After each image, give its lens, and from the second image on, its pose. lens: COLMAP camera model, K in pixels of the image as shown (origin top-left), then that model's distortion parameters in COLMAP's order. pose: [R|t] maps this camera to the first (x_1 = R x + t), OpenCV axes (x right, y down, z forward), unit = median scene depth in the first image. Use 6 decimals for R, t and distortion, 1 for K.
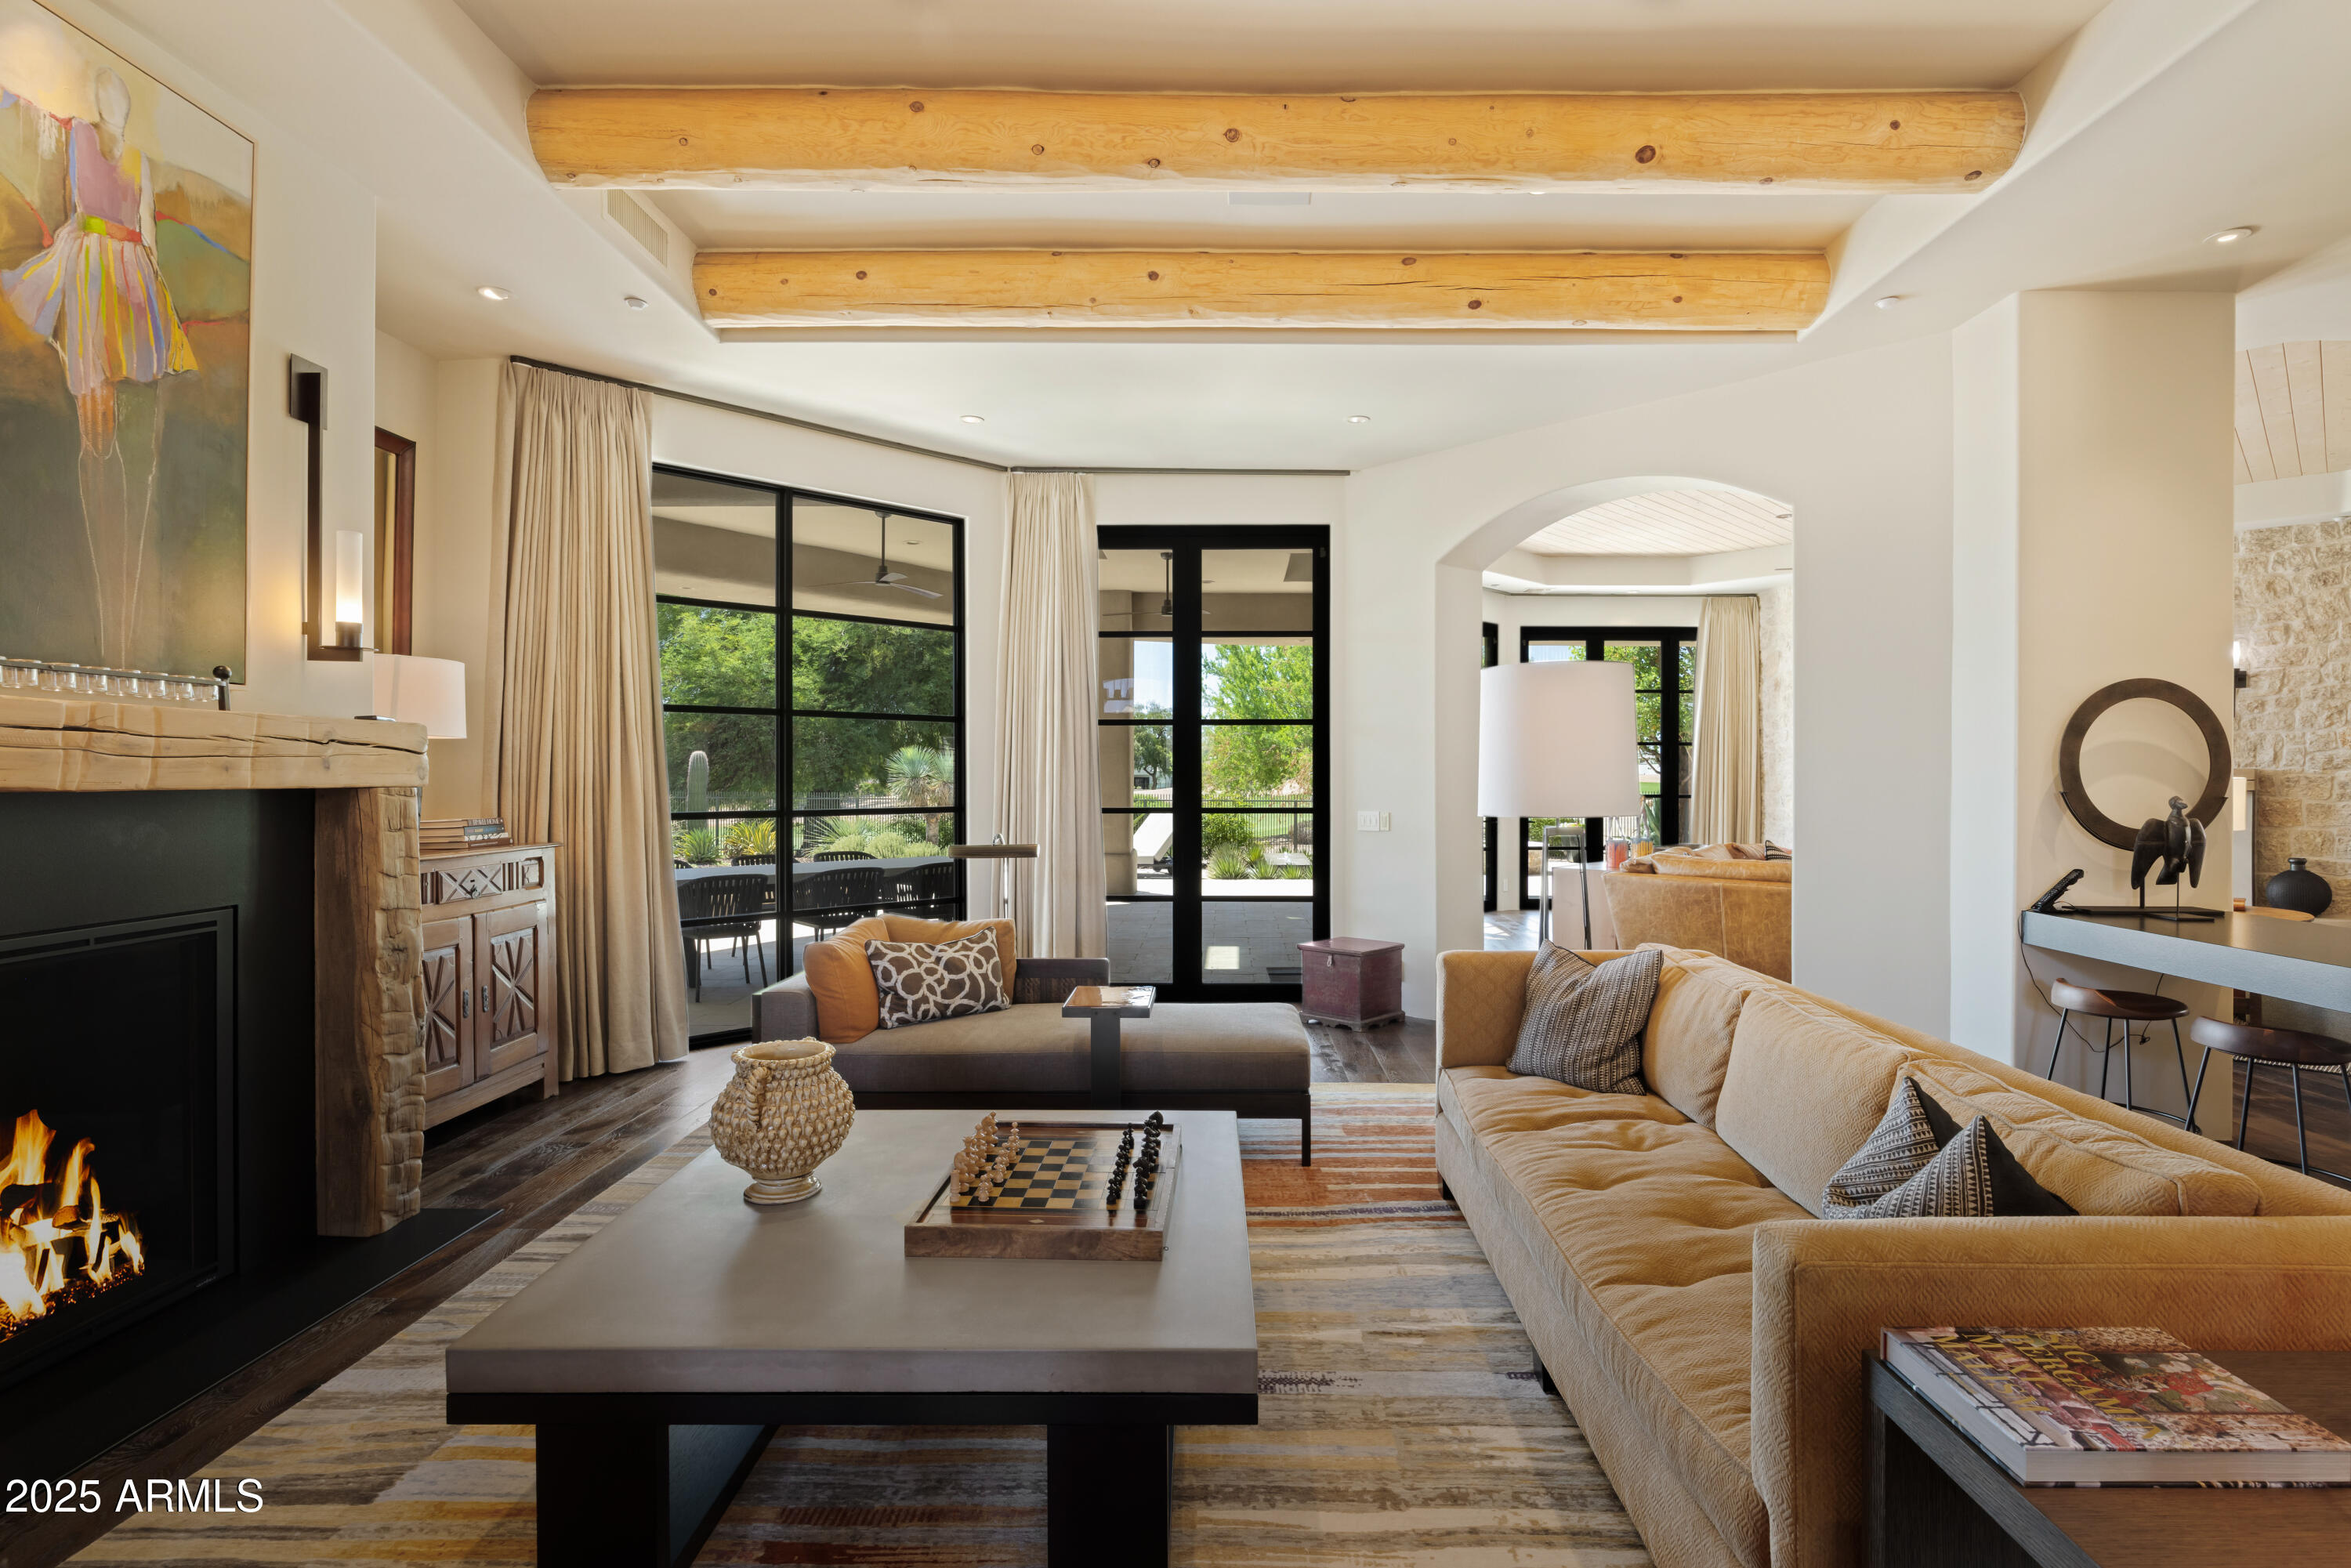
lens RADIAL K [[1199.7, 0, 1184.7], [0, 1199.7, 775.6], [0, 0, 1]] dist [-0.008791, -0.000947]
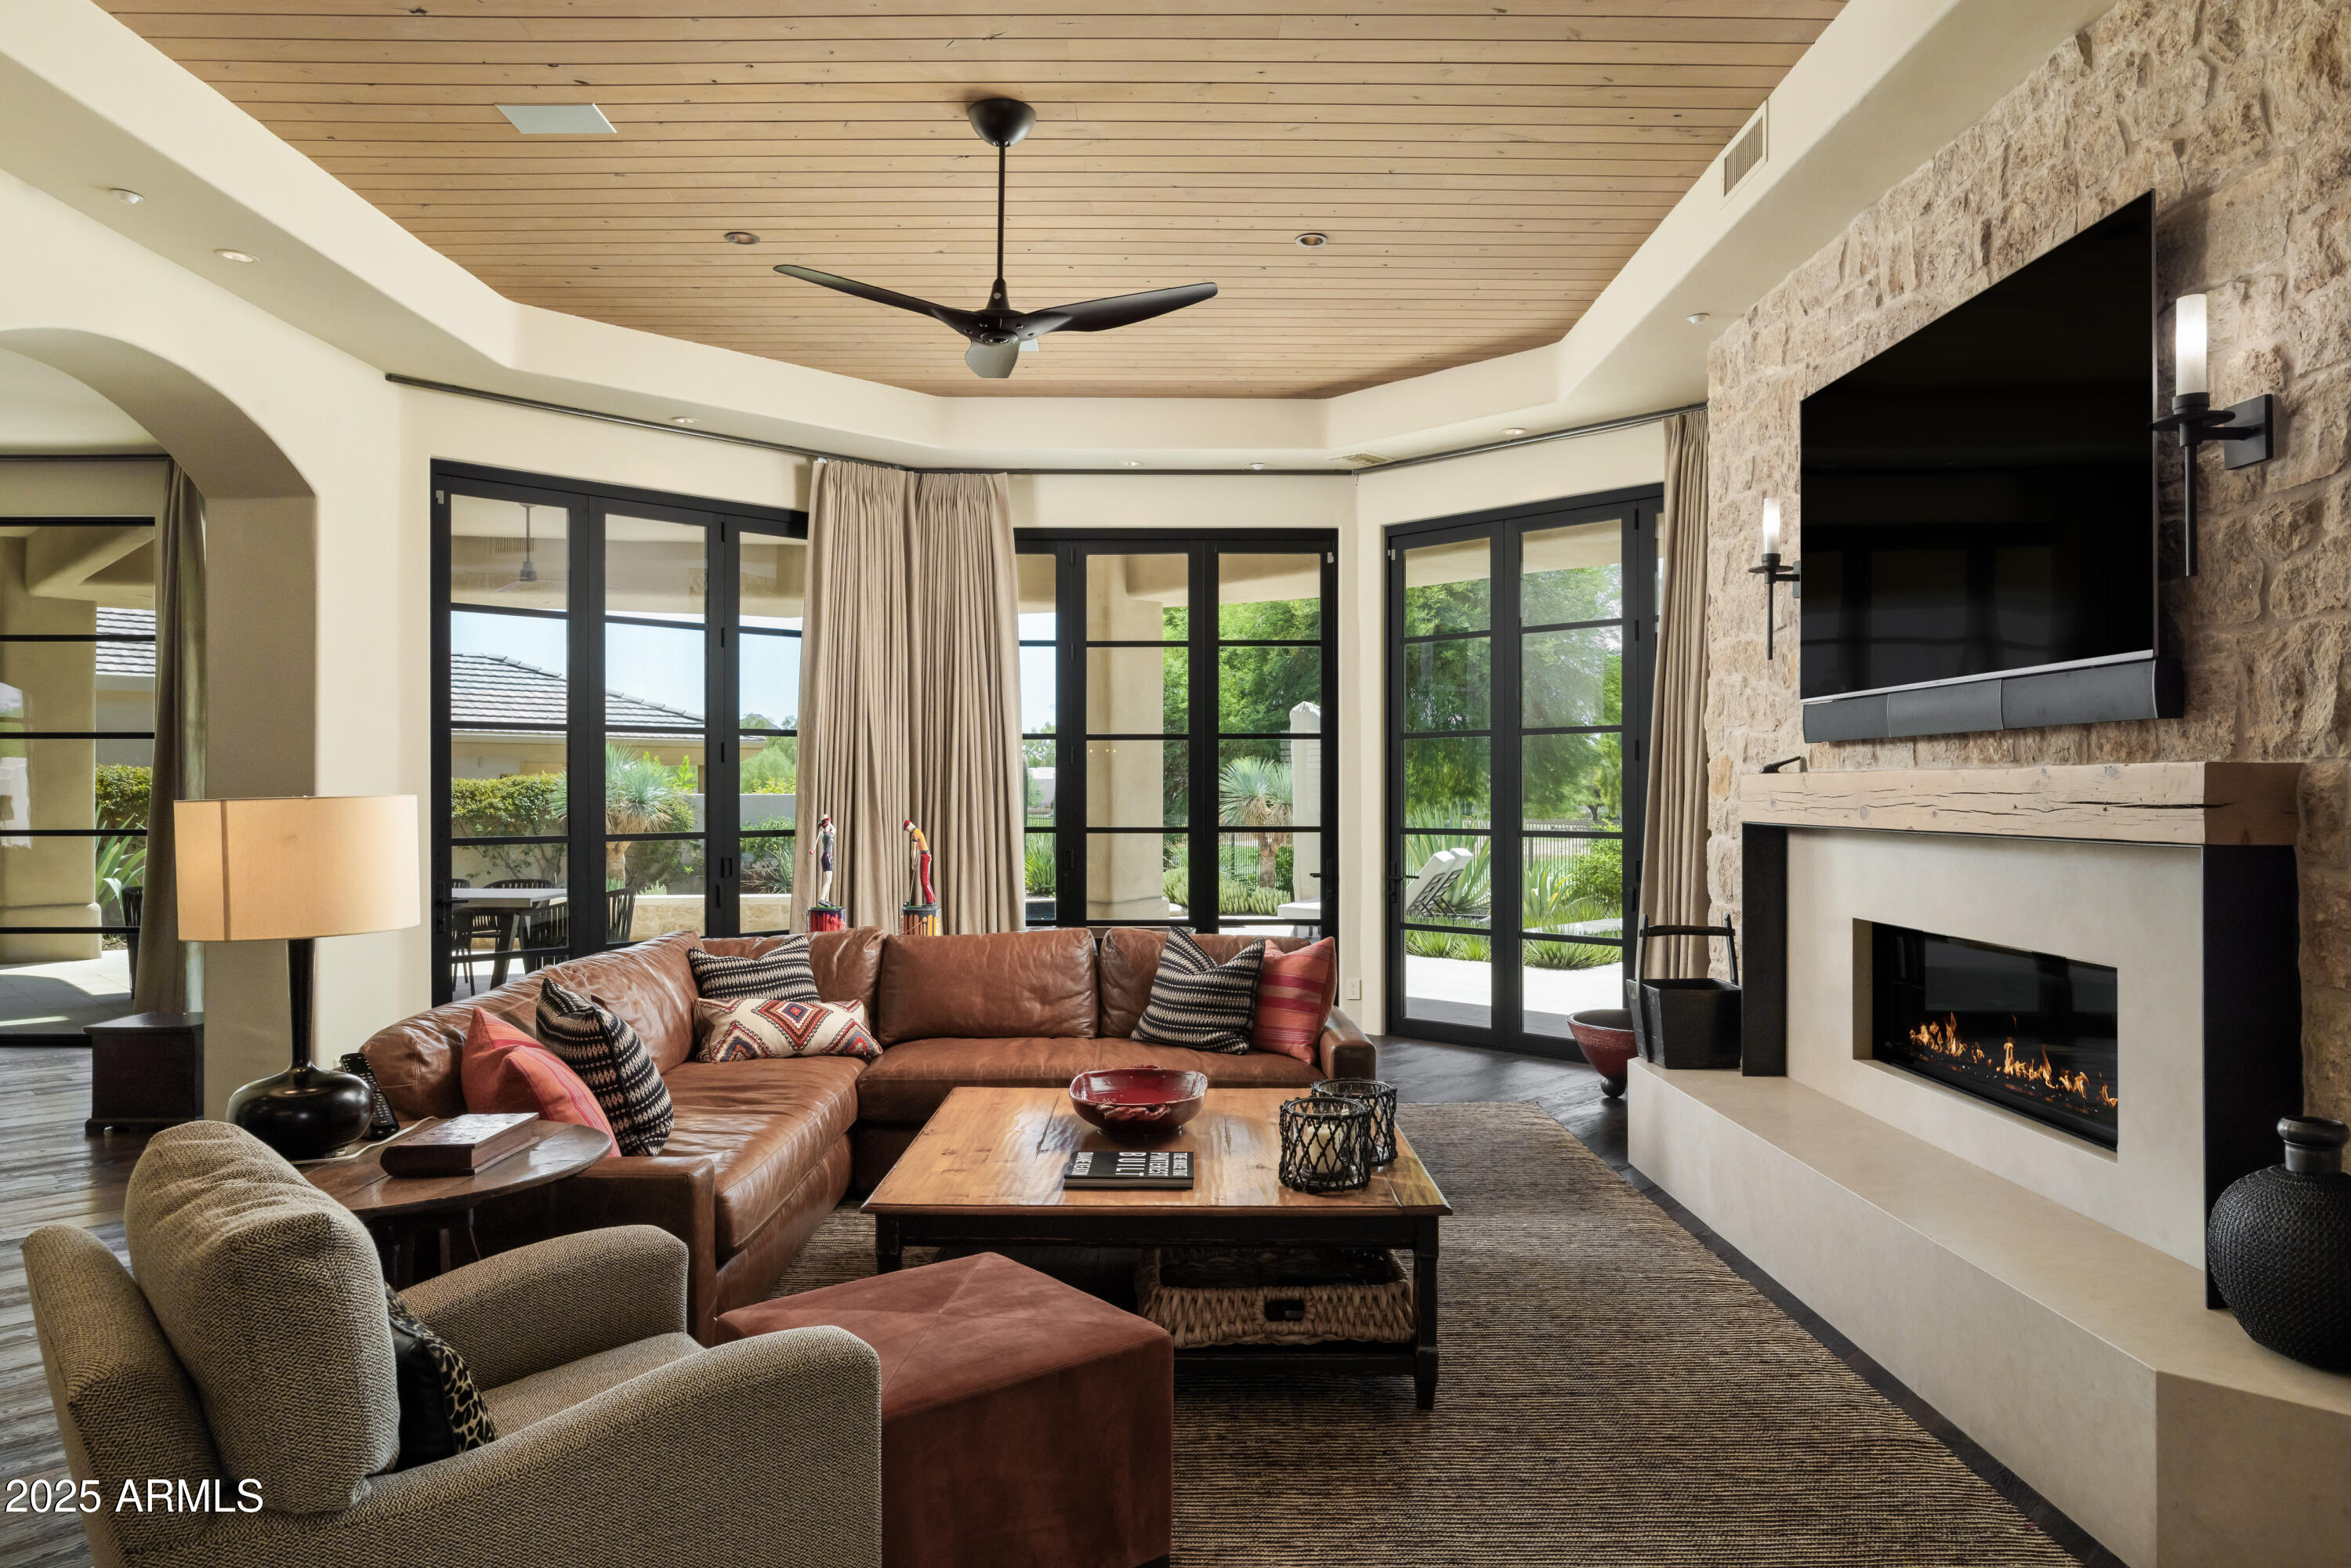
lens RADIAL K [[1473.9, 0, 1157.4], [0, 1473.9, 779.3], [0, 0, 1]] dist [-0.006000, 0.002756]
pose [[0.725628, -0.010787, -0.688002, 1.073016], [0.004556, 0.999931, -0.010872, 0.000174], [0.688072, 0.004755, 0.725627, 0.674173]]
